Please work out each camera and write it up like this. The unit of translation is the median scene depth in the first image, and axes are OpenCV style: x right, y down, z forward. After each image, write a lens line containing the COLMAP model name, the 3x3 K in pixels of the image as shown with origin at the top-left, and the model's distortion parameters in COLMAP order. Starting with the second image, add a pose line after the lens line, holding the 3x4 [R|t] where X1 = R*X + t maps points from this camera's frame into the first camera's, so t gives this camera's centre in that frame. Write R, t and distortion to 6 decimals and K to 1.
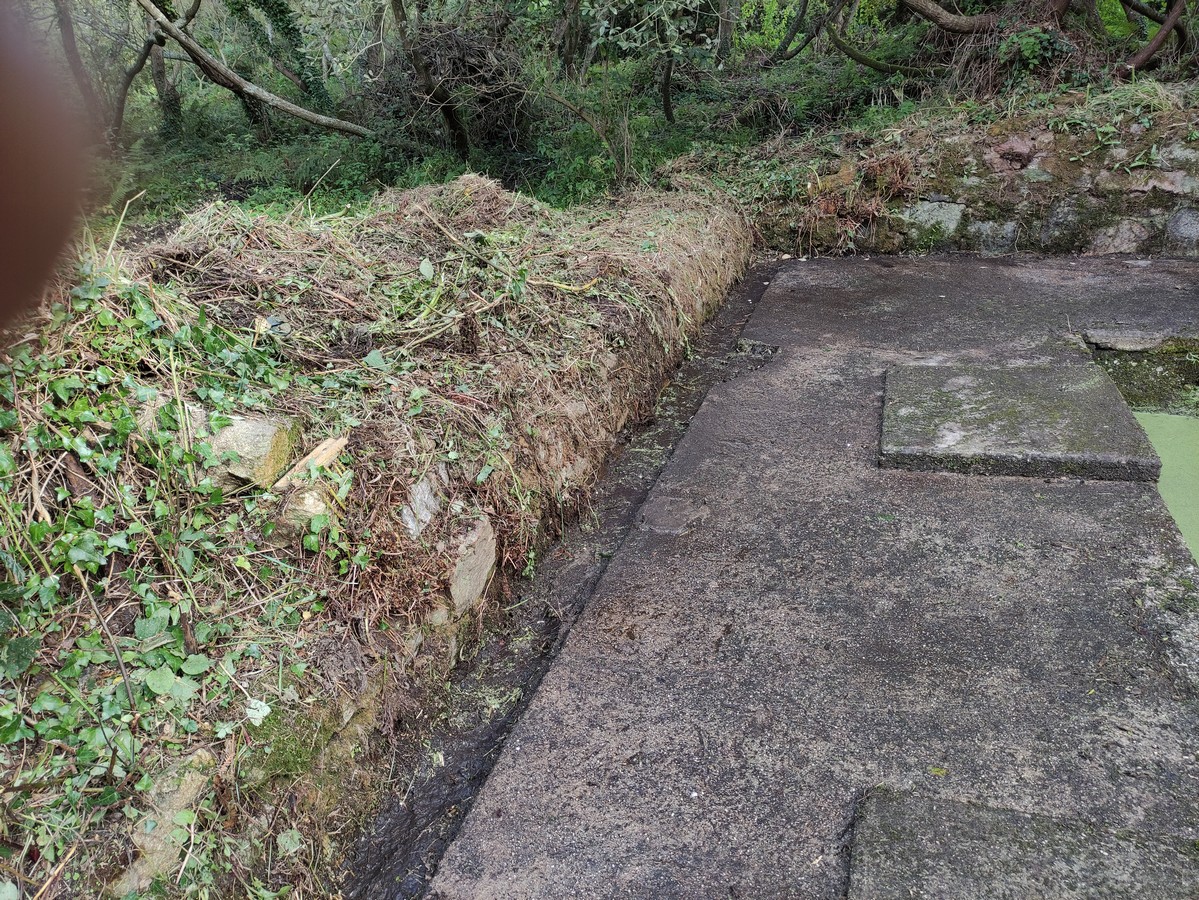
lens RADIAL K [[872.2, 0, 599.5], [0, 872.2, 450.0], [0, 0, 1]] dist [0.054359, -0.037665]
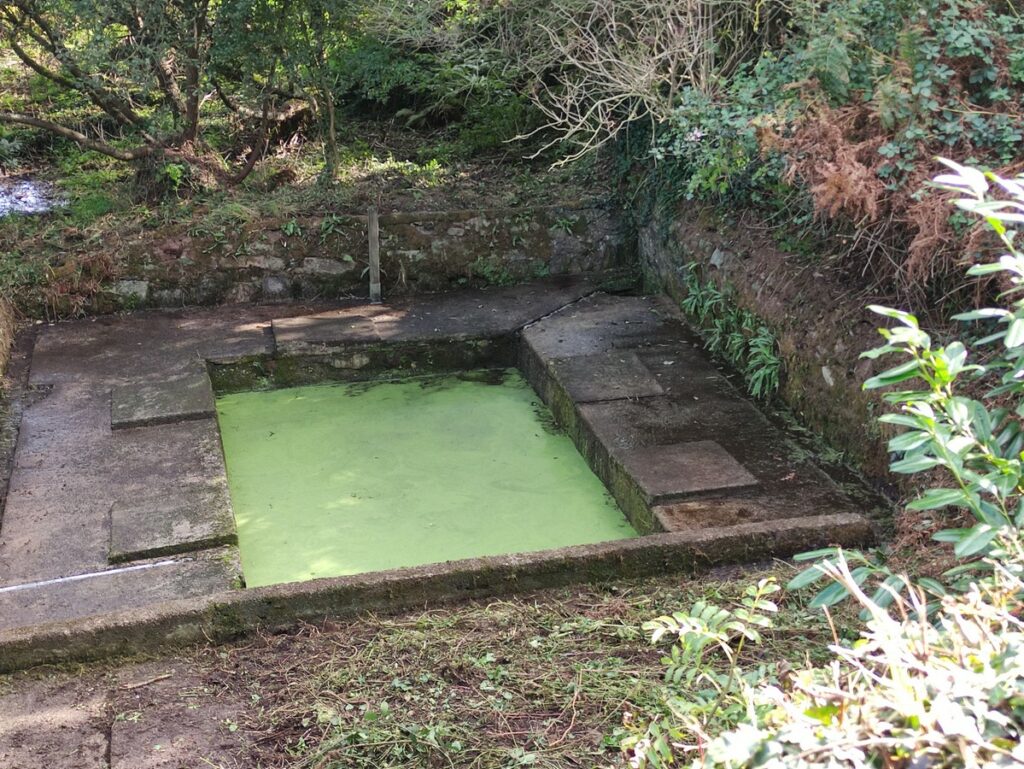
lens RADIAL K [[1483.8, 0, 512.0], [0, 1483.8, 384.5], [0, 0, 1]] dist [0.038017, -0.005018]
pose [[0.847238, -0.134345, 0.513946, -0.447363], [0.185451, 0.981423, -0.049172, 0.163225], [-0.497792, 0.136972, 0.856412, -1.645161]]
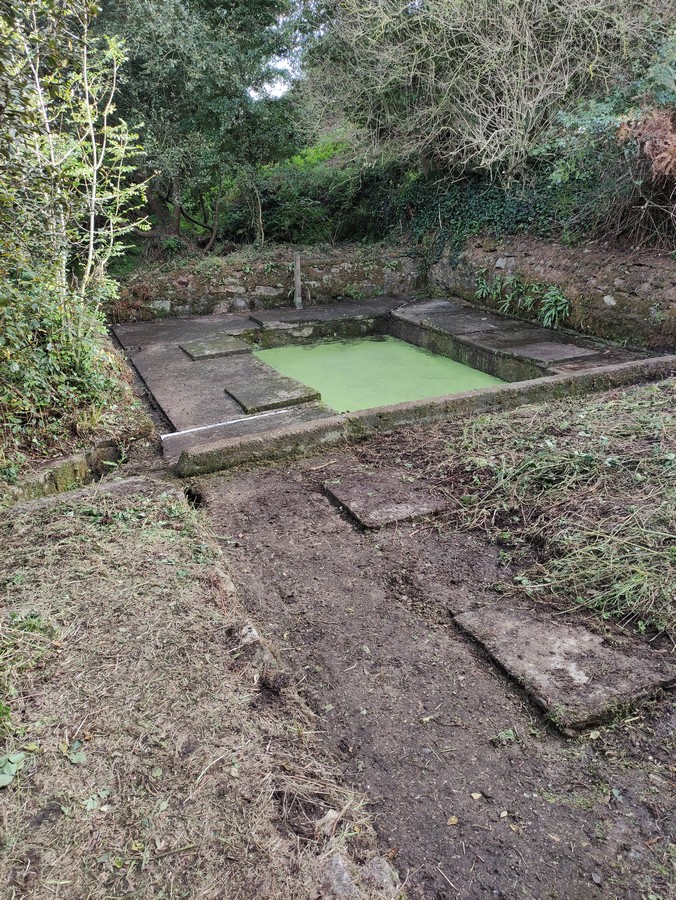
lens RADIAL K [[654.7, 0, 338.0], [0, 654.7, 450.0], [0, 0, 1]] dist [0.054359, -0.037665]
pose [[0.740253, -0.214176, 0.637303, -0.637536], [0.262521, 0.964733, 0.019285, 0.283163], [-0.618958, 0.153030, 0.770372, -0.878694]]
